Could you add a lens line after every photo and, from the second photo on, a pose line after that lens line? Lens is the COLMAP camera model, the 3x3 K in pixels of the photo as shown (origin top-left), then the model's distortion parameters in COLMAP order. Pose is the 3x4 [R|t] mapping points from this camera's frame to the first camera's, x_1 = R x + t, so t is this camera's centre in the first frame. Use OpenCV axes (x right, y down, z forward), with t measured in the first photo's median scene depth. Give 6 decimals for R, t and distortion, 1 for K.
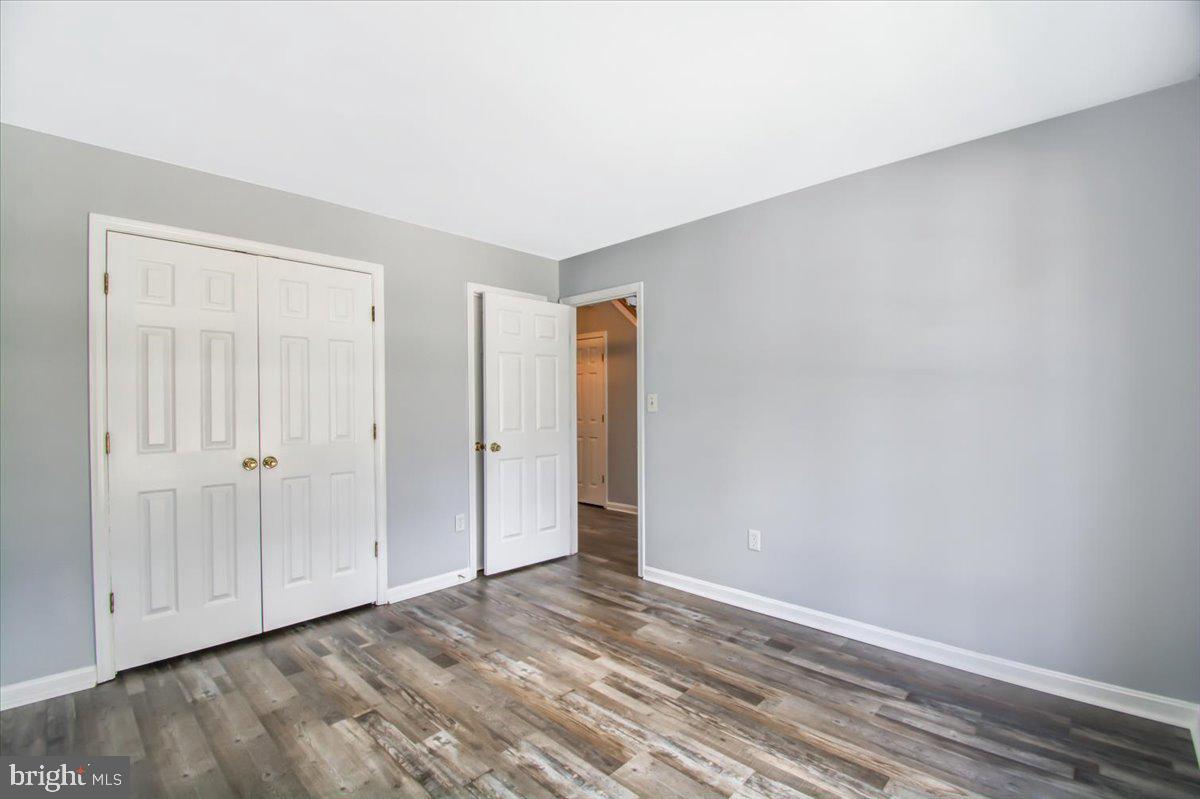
lens RADIAL K [[532.8, 0, 610.3], [0, 532.8, 404.1], [0, 0, 1]] dist [0.007415, -0.017712]
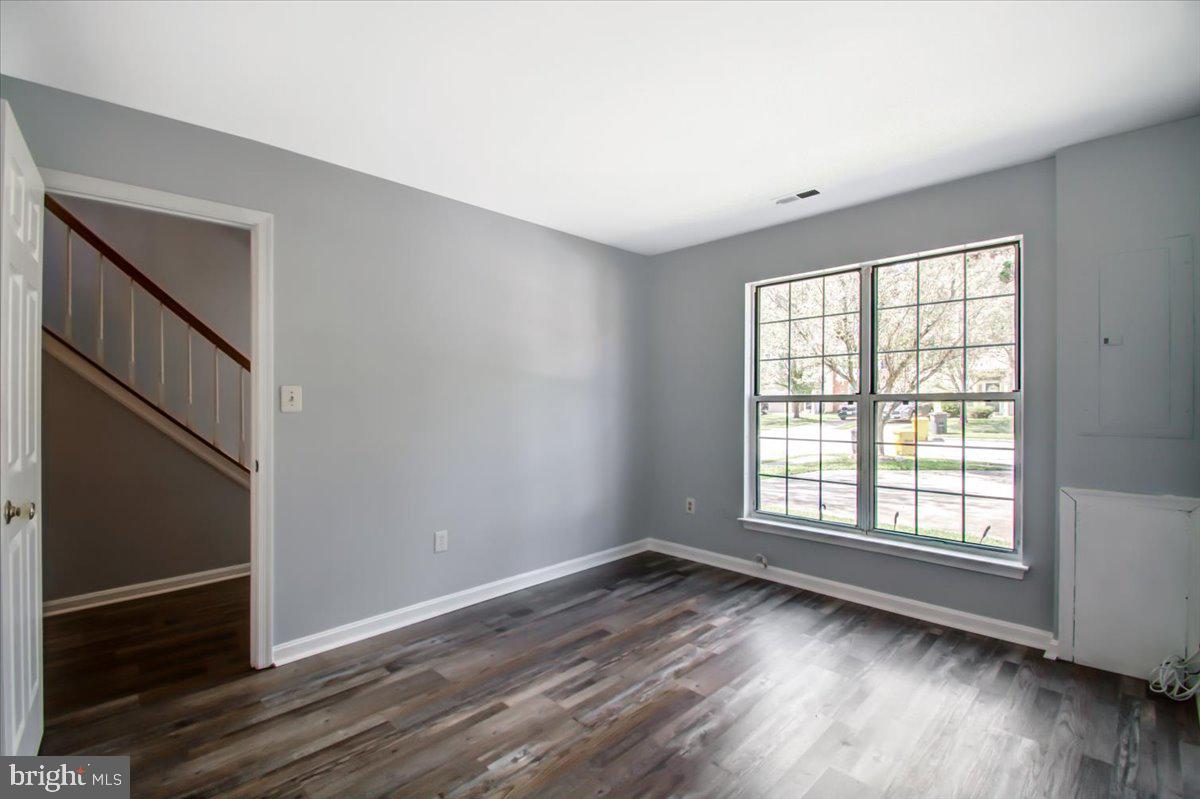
lens RADIAL K [[532.1, 0, 626.0], [0, 532.1, 406.5], [0, 0, 1]] dist [0.042455, -0.017198]
pose [[0.015491, -0.005169, 0.999867, -0.877578], [0.002789, 0.999983, 0.005127, 0.006817], [-0.999876, 0.002709, 0.015505, 0.811006]]
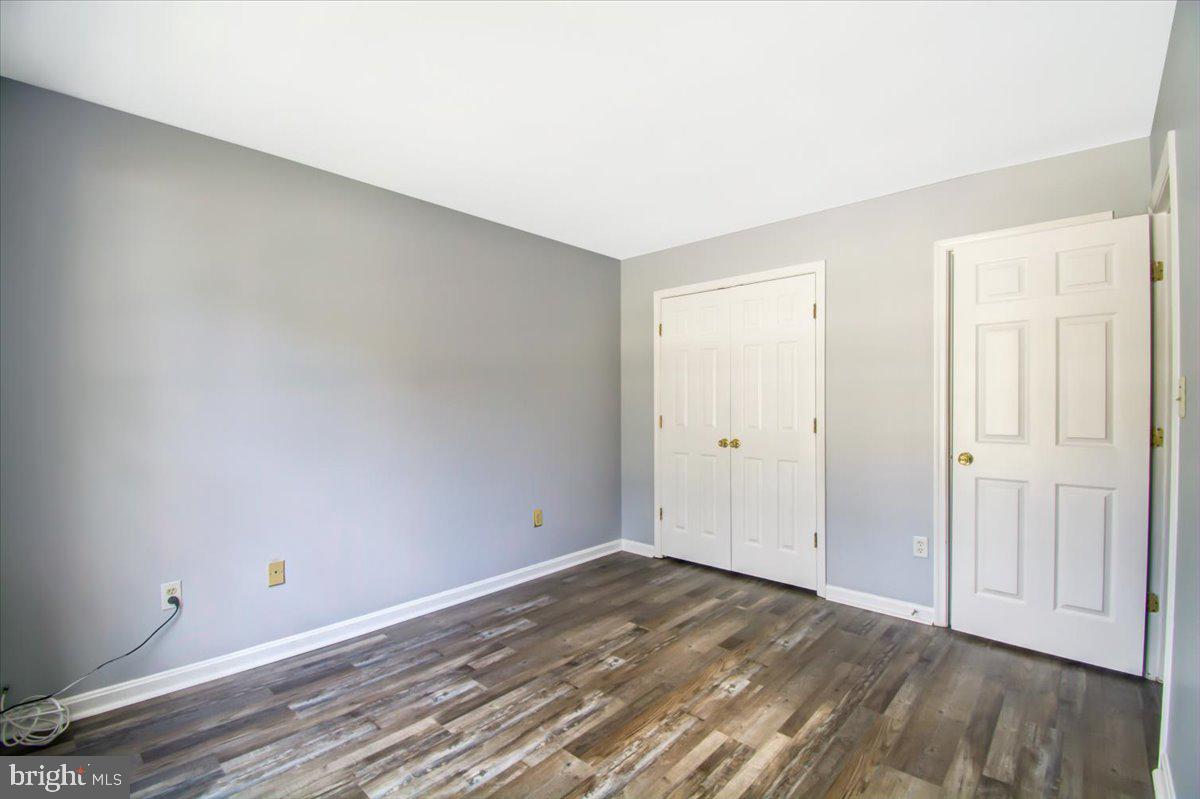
lens RADIAL K [[532.8, 0, 610.3], [0, 532.8, 404.1], [0, 0, 1]] dist [0.007415, -0.017712]
pose [[0.007401, 0.016876, -0.999830, 0.743247], [0.005297, 0.999843, 0.016915, -0.013093], [0.999959, -0.005421, 0.007310, 0.759475]]
